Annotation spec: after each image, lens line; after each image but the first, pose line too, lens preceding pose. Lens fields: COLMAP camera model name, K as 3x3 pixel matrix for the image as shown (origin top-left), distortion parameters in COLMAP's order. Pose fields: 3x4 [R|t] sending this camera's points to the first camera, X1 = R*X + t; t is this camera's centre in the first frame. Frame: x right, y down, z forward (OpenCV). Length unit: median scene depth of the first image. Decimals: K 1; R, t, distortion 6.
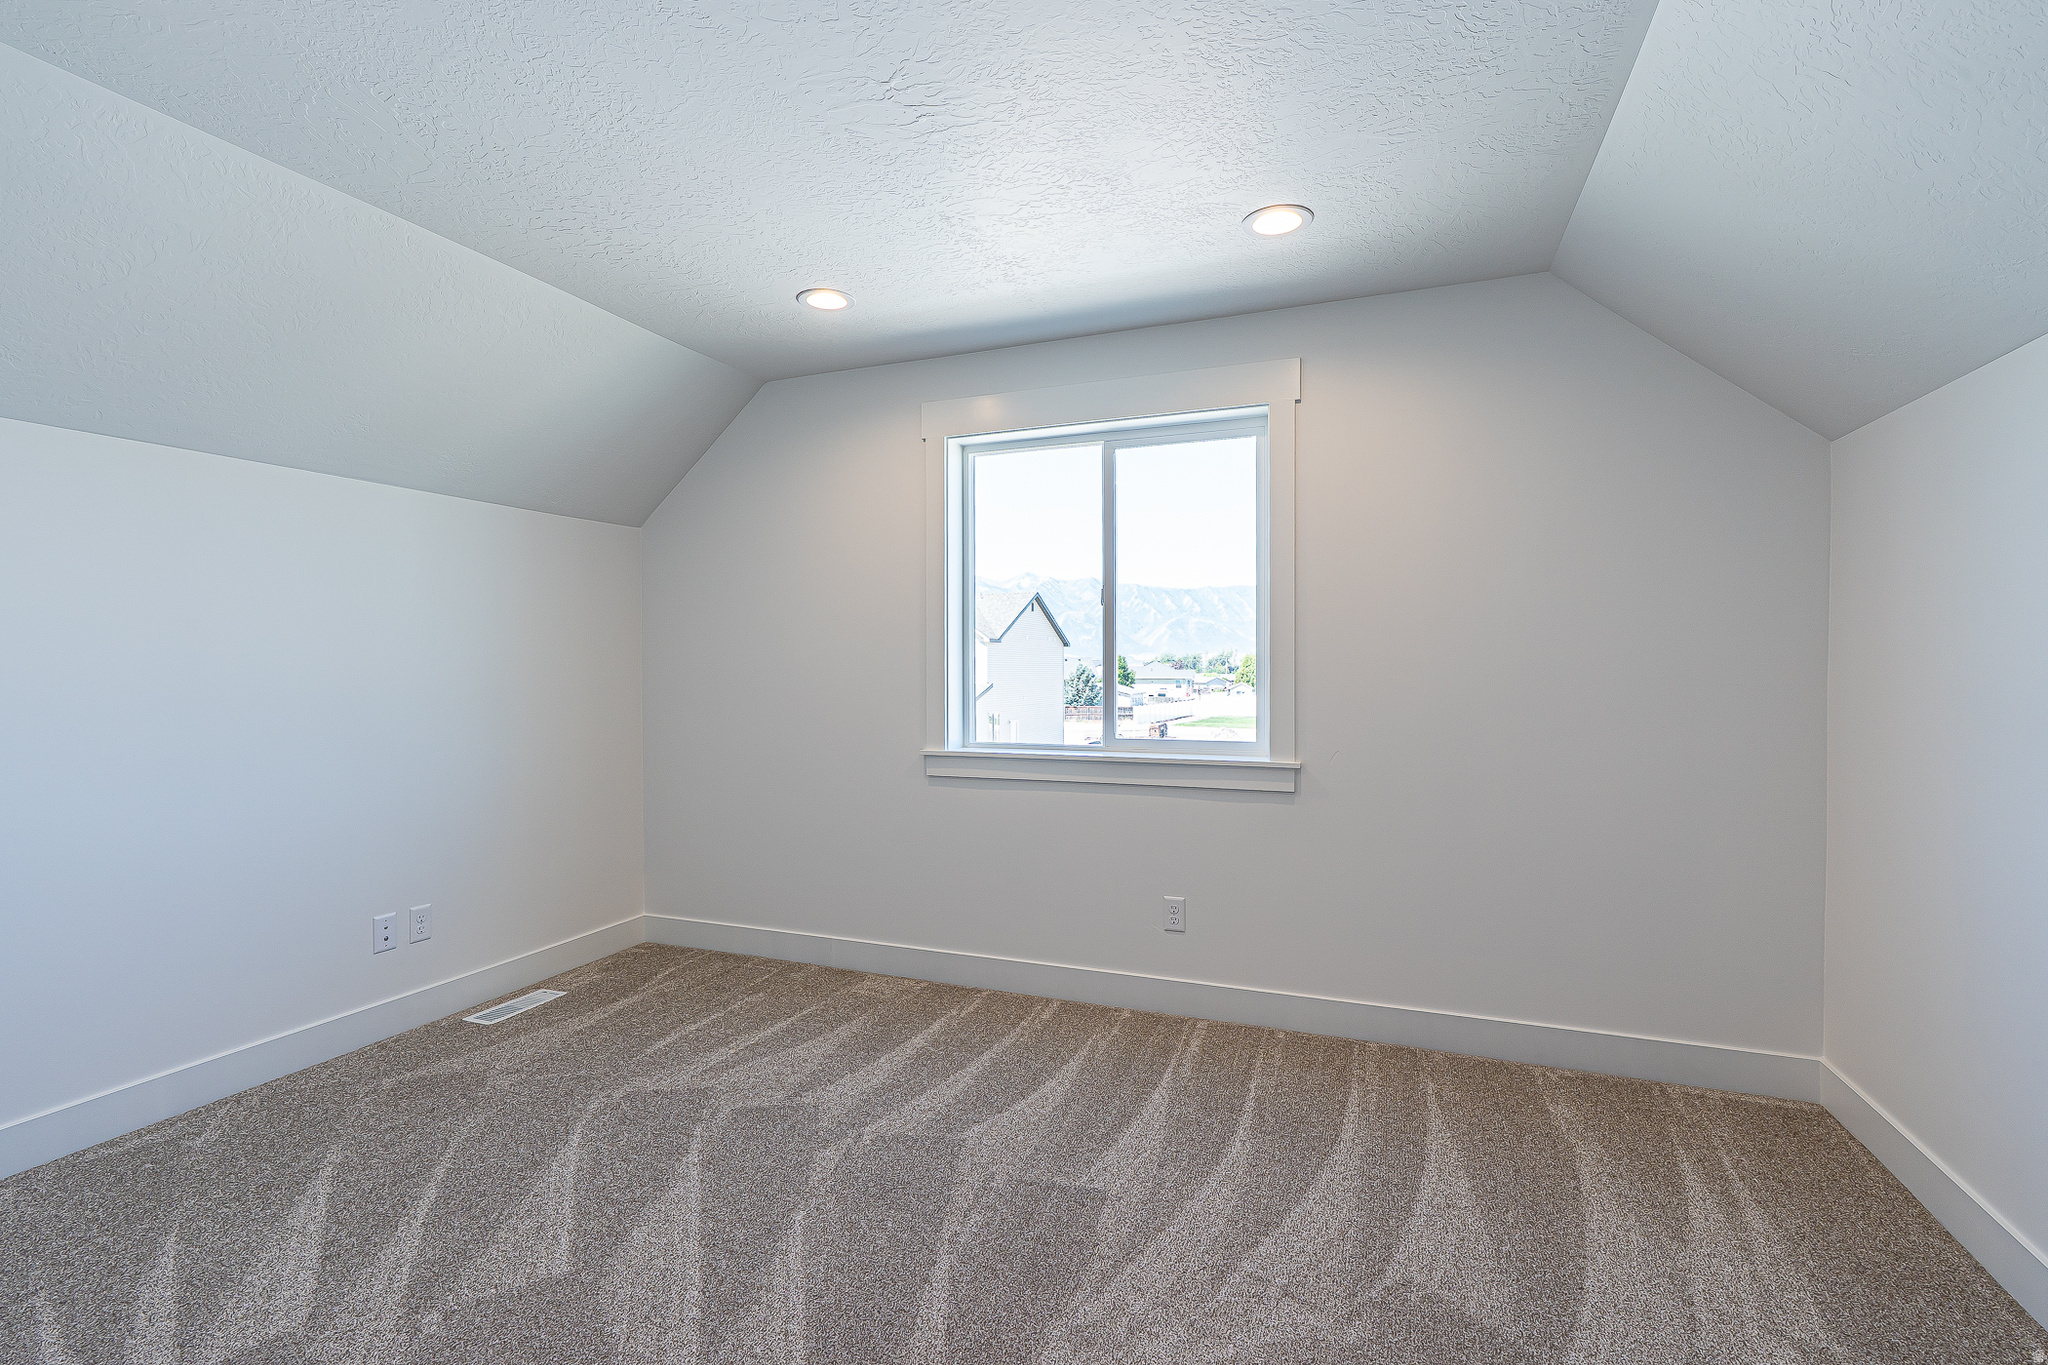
lens RADIAL K [[934.2, 0, 1039.0], [0, 934.2, 662.6], [0, 0, 1]] dist [-0.009837, 0.002183]
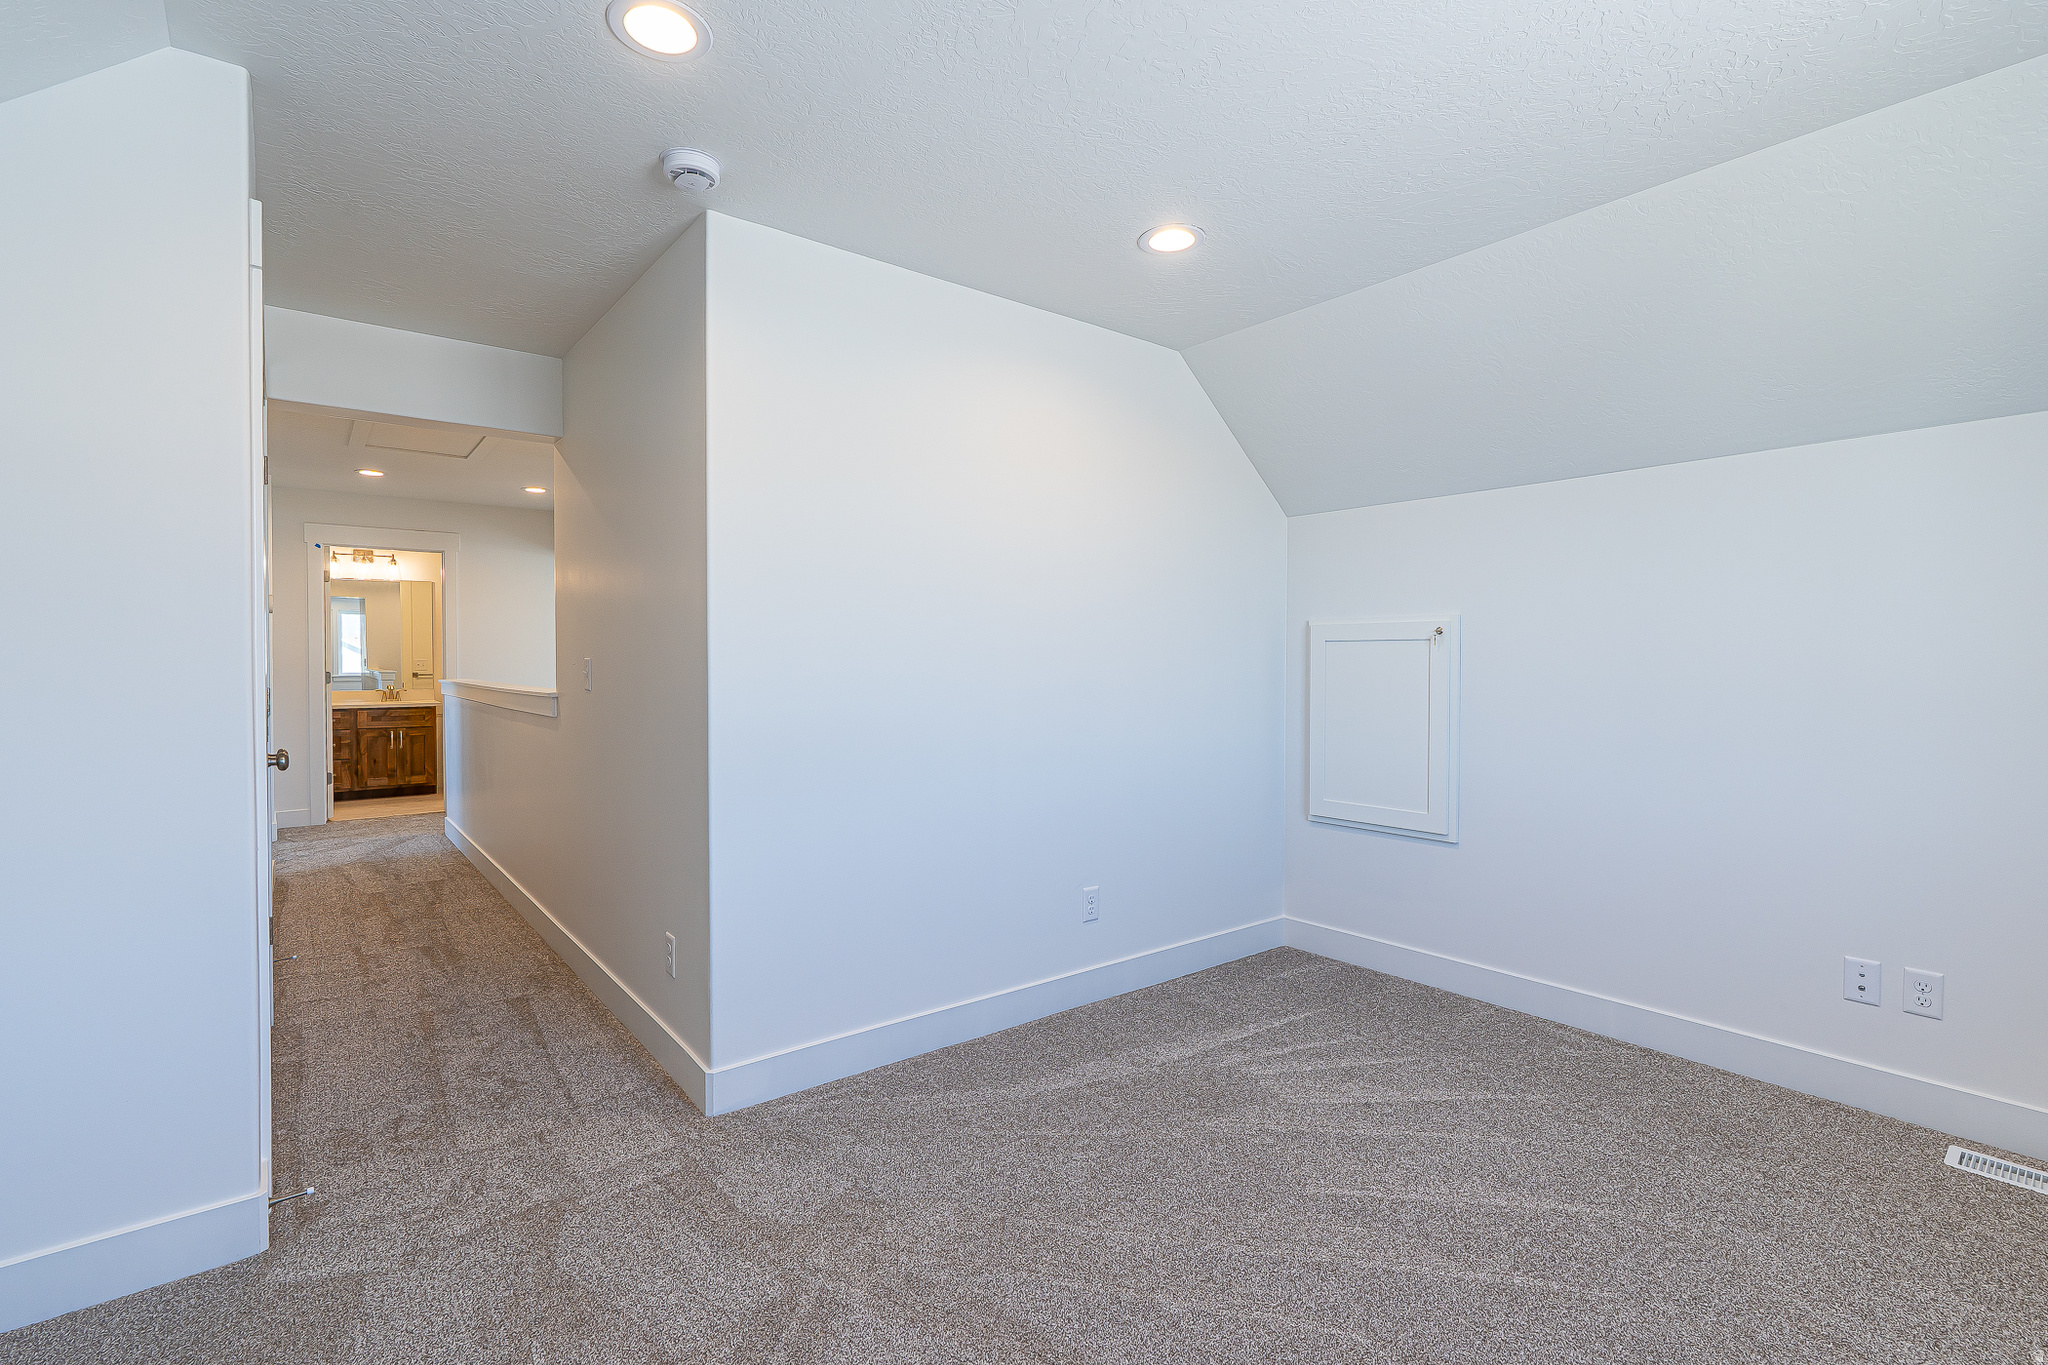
lens RADIAL K [[934.2, 0, 1022.9], [0, 934.2, 676.8], [0, 0, 1]] dist [-0.009837, 0.002183]
pose [[-0.495127, 0.015071, -0.868690, 0.483463], [-0.000235, 0.999847, 0.017481, 0.007365], [0.868821, 0.008859, -0.495047, 0.965785]]
